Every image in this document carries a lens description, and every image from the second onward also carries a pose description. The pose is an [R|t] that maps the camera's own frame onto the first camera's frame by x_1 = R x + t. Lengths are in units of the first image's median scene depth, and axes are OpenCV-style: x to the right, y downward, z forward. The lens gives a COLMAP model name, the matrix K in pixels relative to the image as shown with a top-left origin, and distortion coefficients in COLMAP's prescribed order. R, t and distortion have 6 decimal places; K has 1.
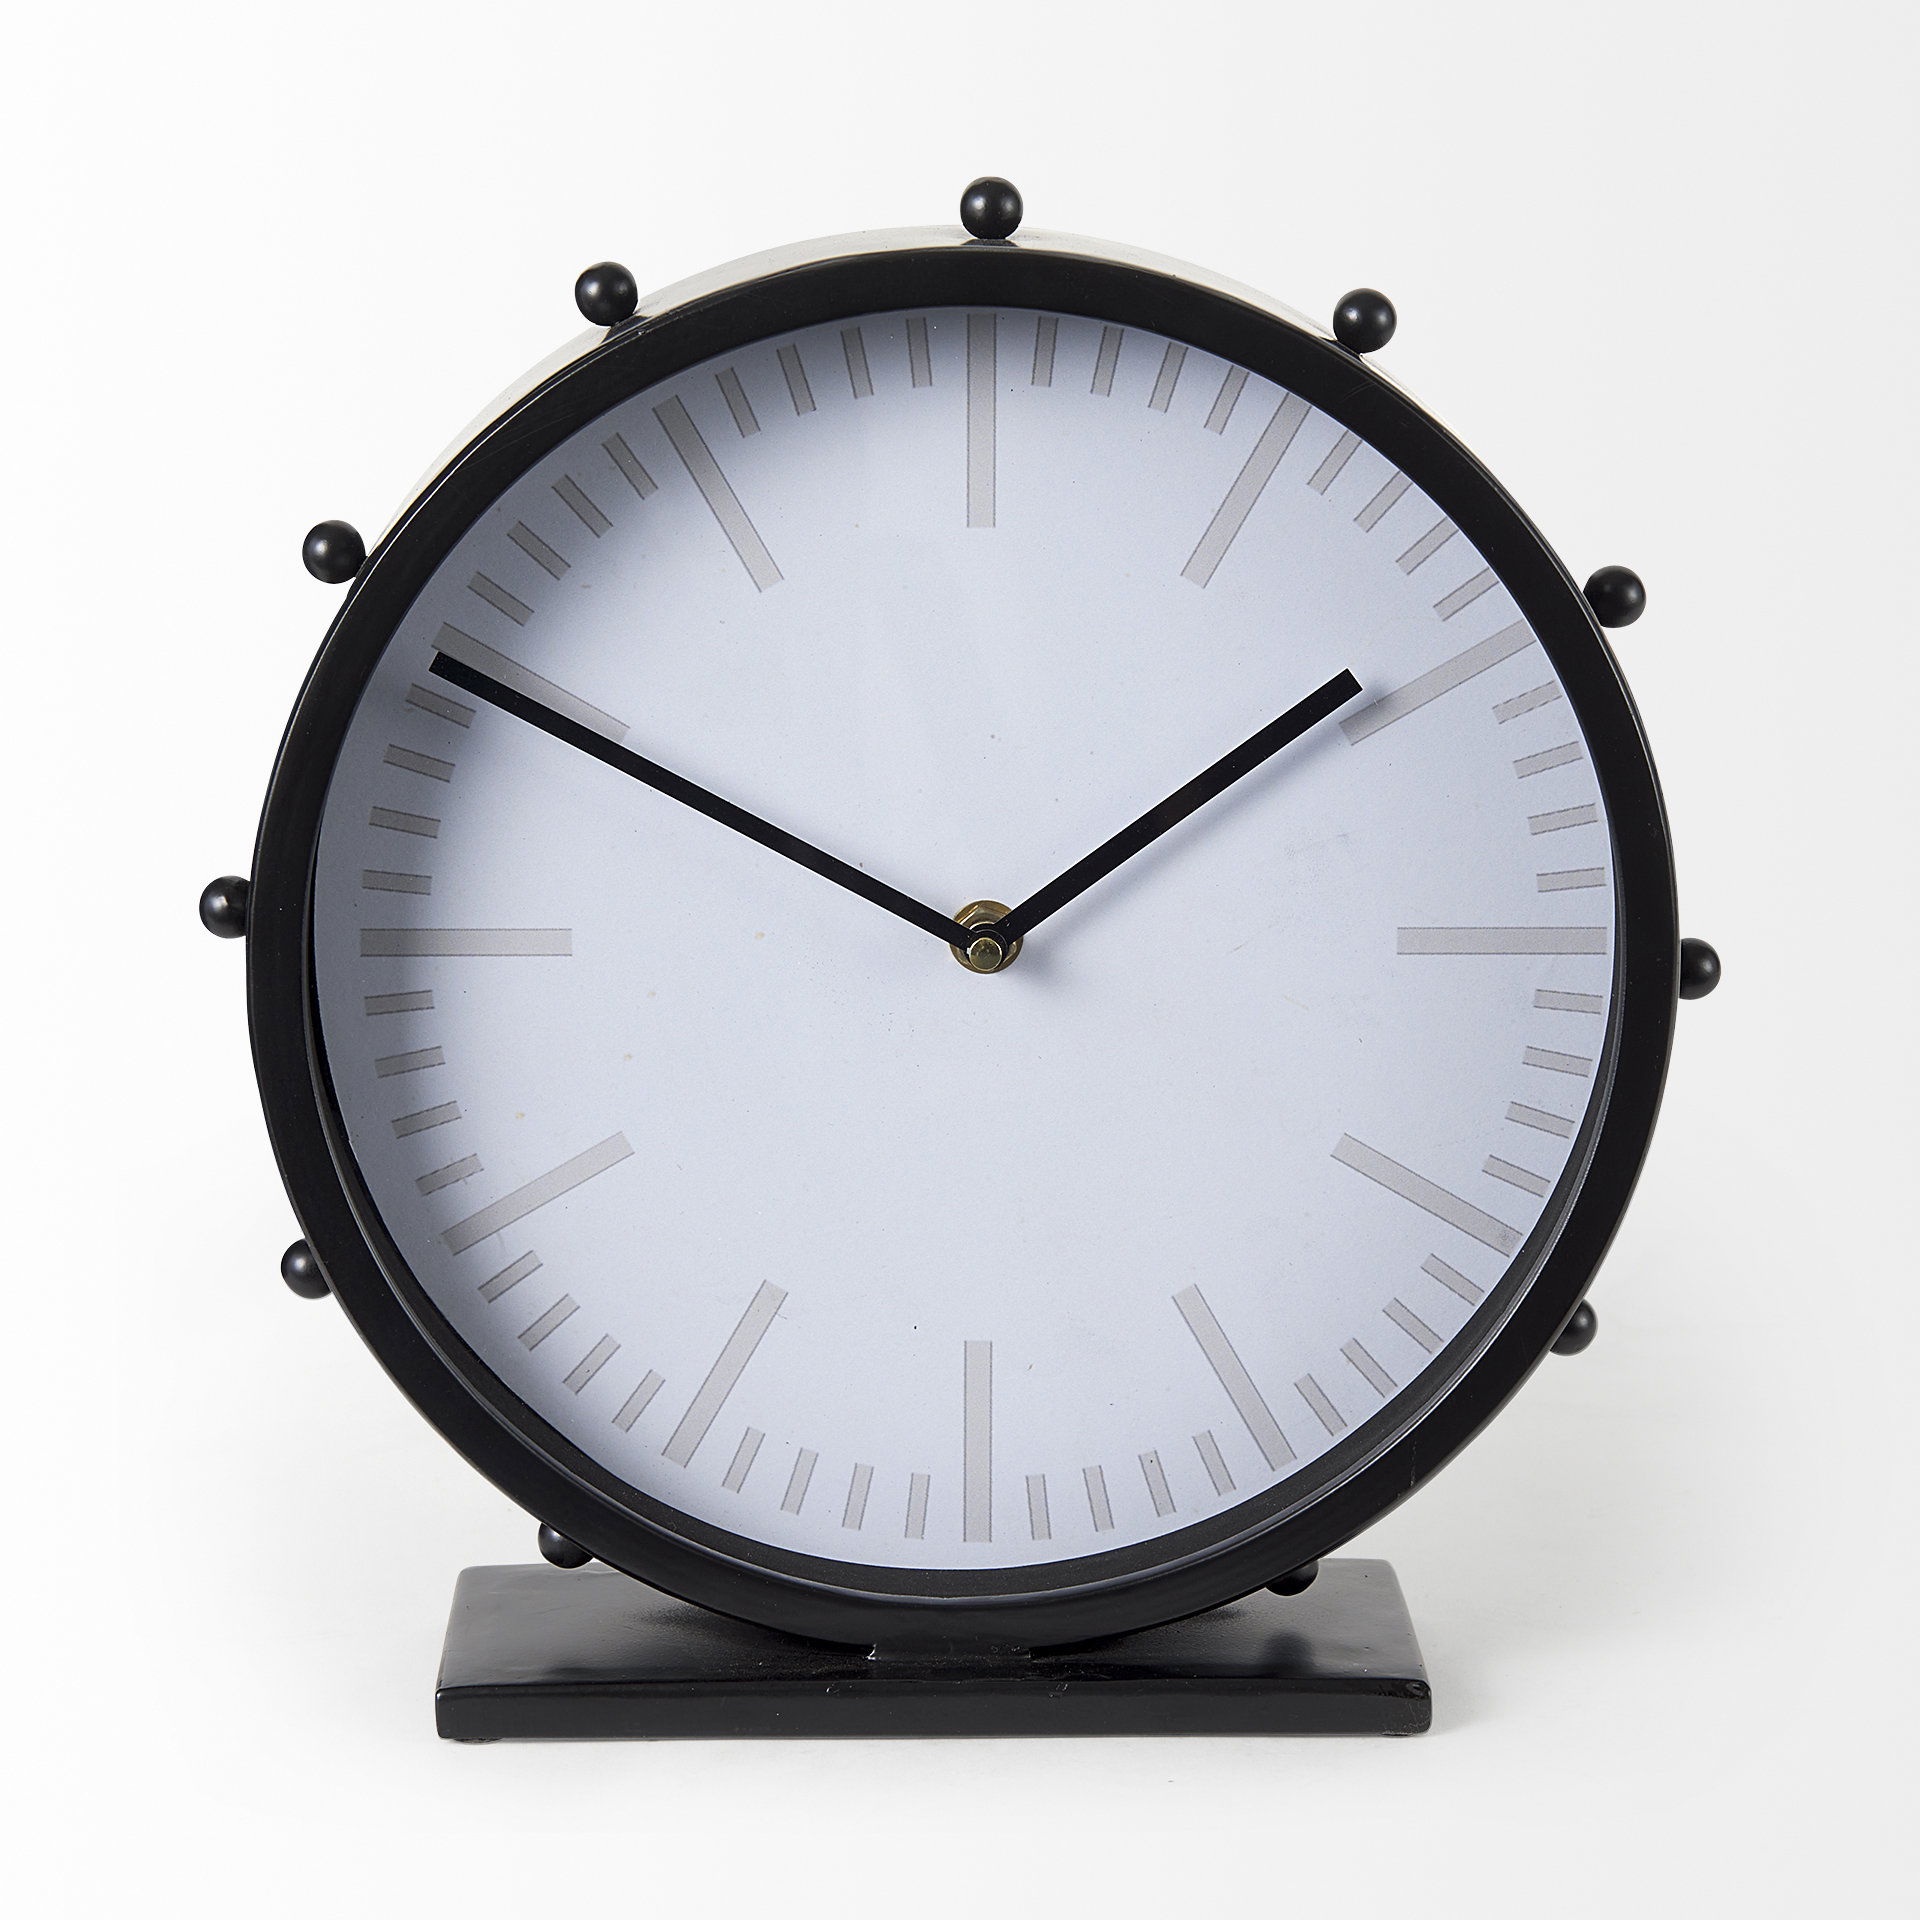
lens RADIAL K [[5993.4, 0, 952.7], [0, 5993.4, 959.4], [0, 0, 1]] dist [0.149397, 0.000000]
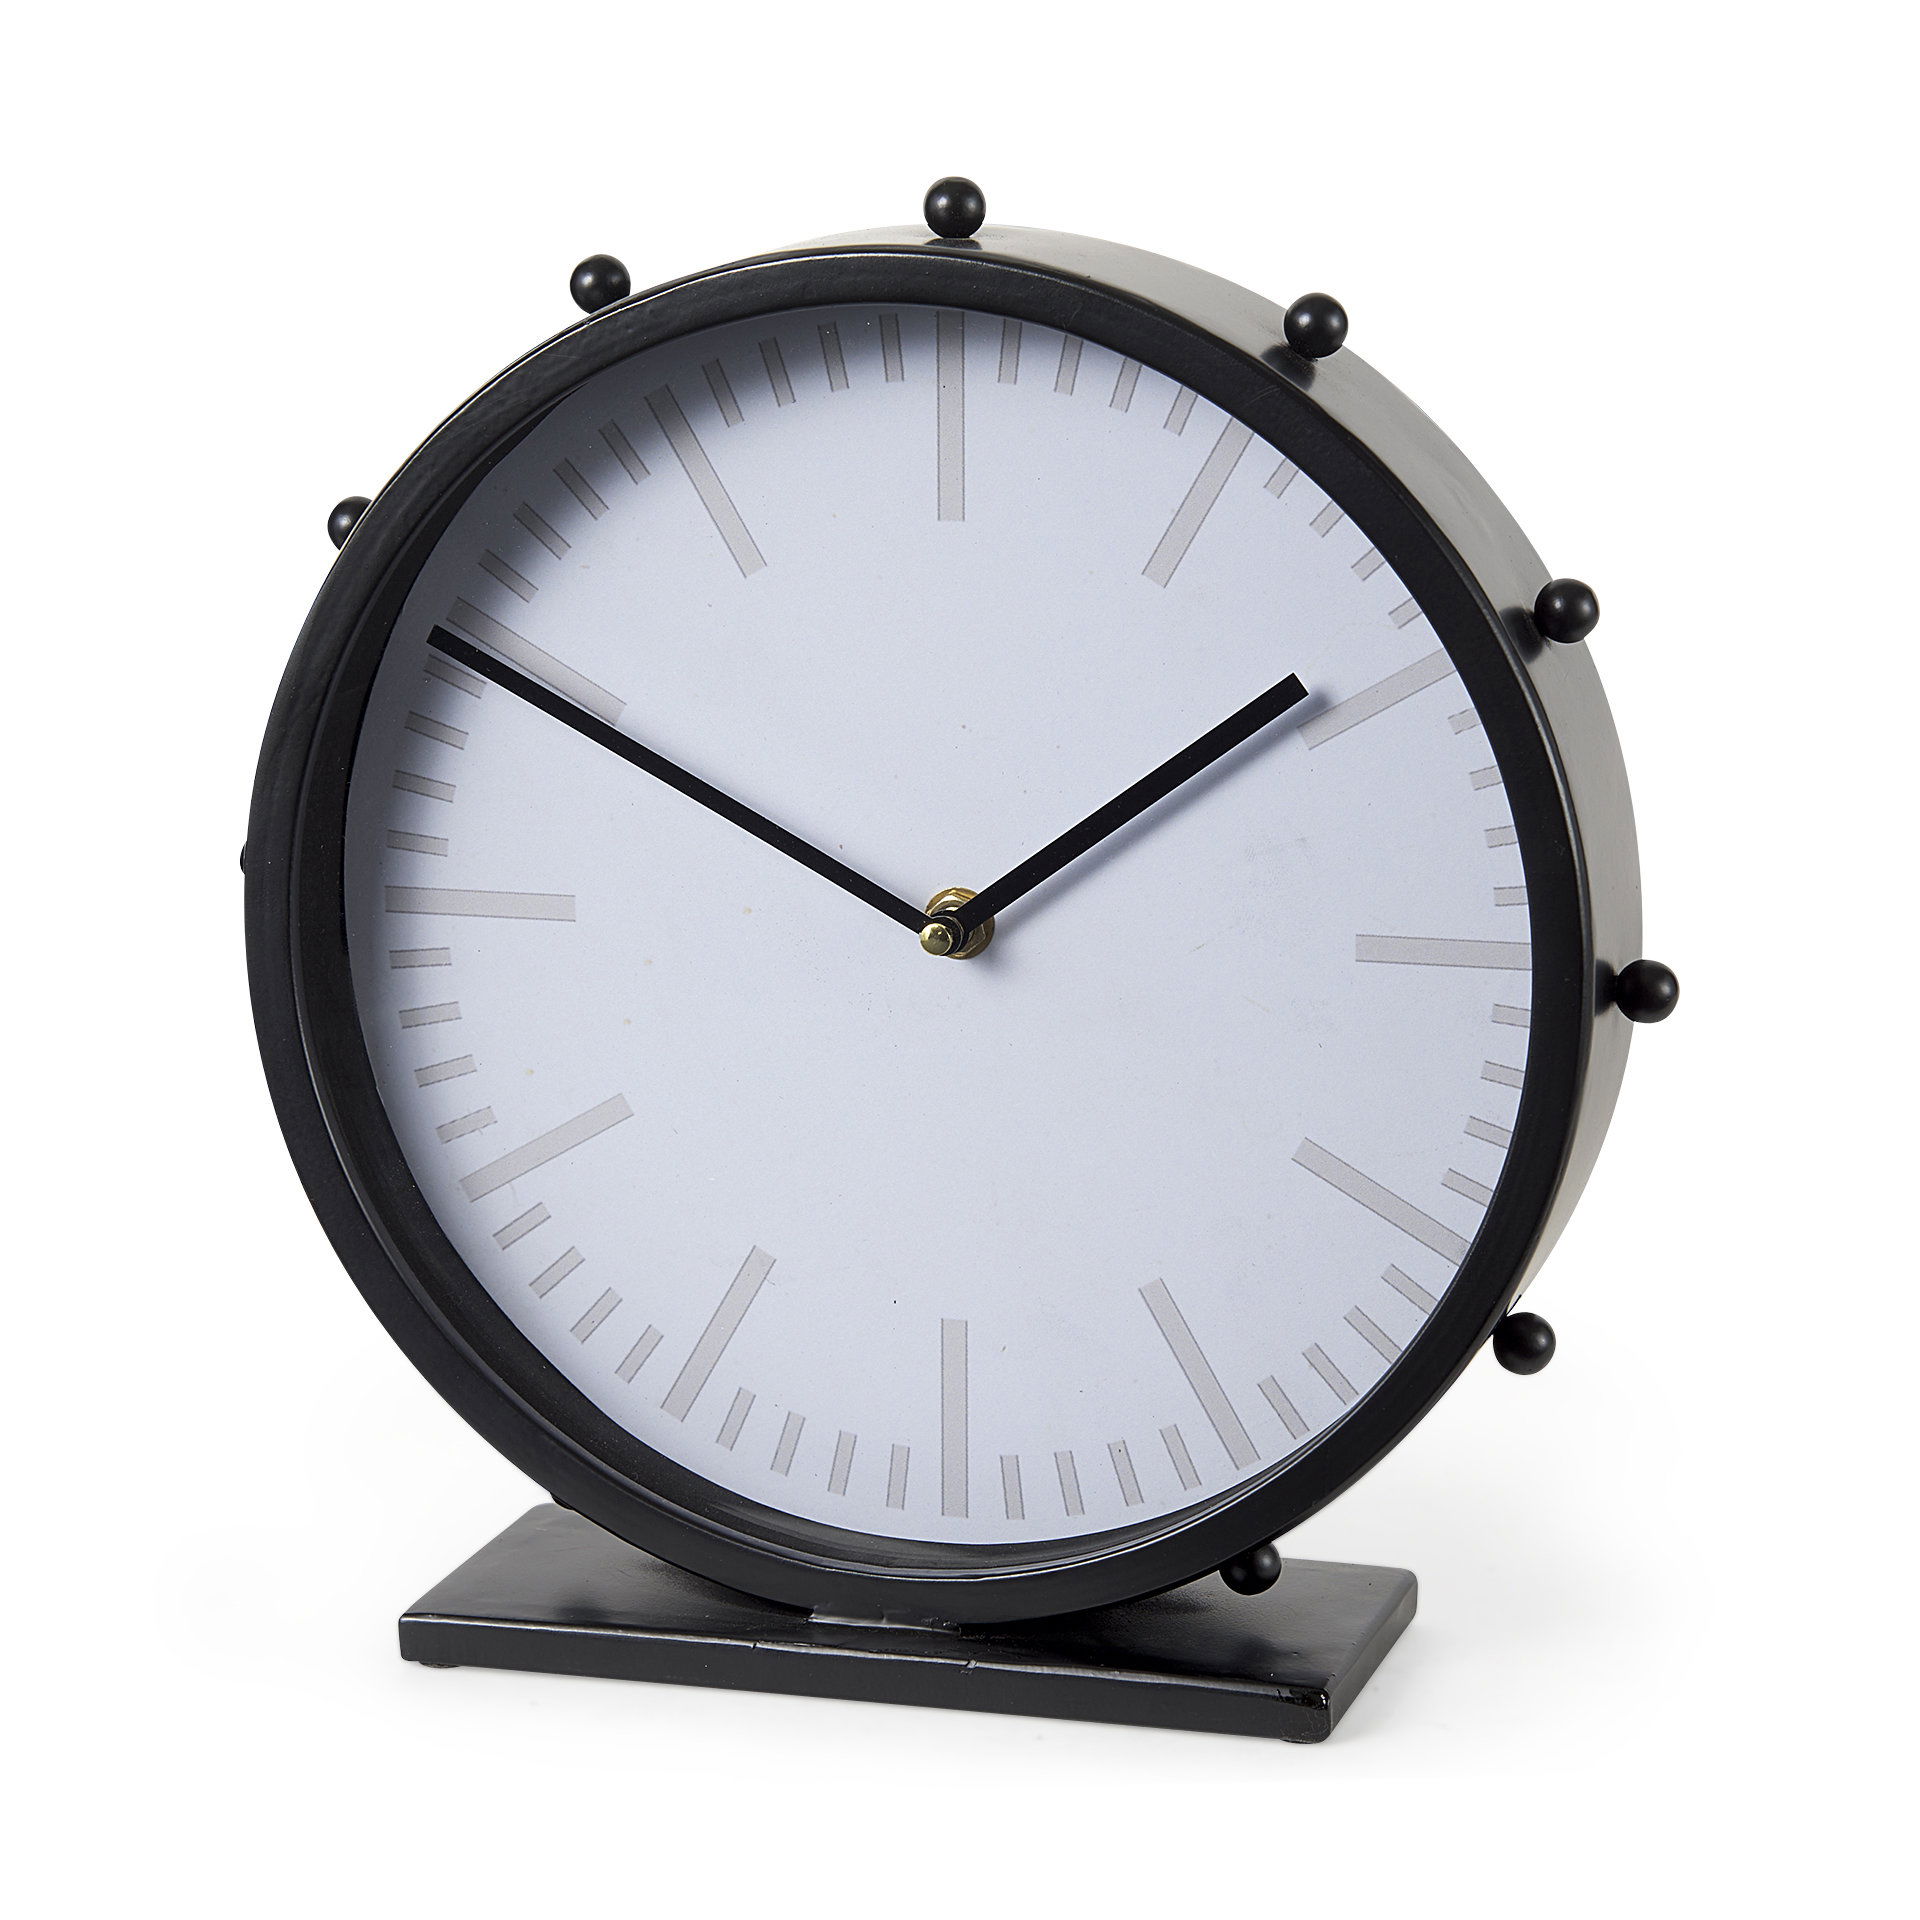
lens RADIAL K [[5993.4, 0, 960.6], [0, 5993.4, 969.9], [0, 0, 1]] dist [0.149397, 0.000000]
pose [[0.952059, 0.052039, -0.301457, 0.313454], [-0.050275, 0.998643, 0.013612, -0.009727], [0.301756, 0.002197, 0.953383, 0.029562]]
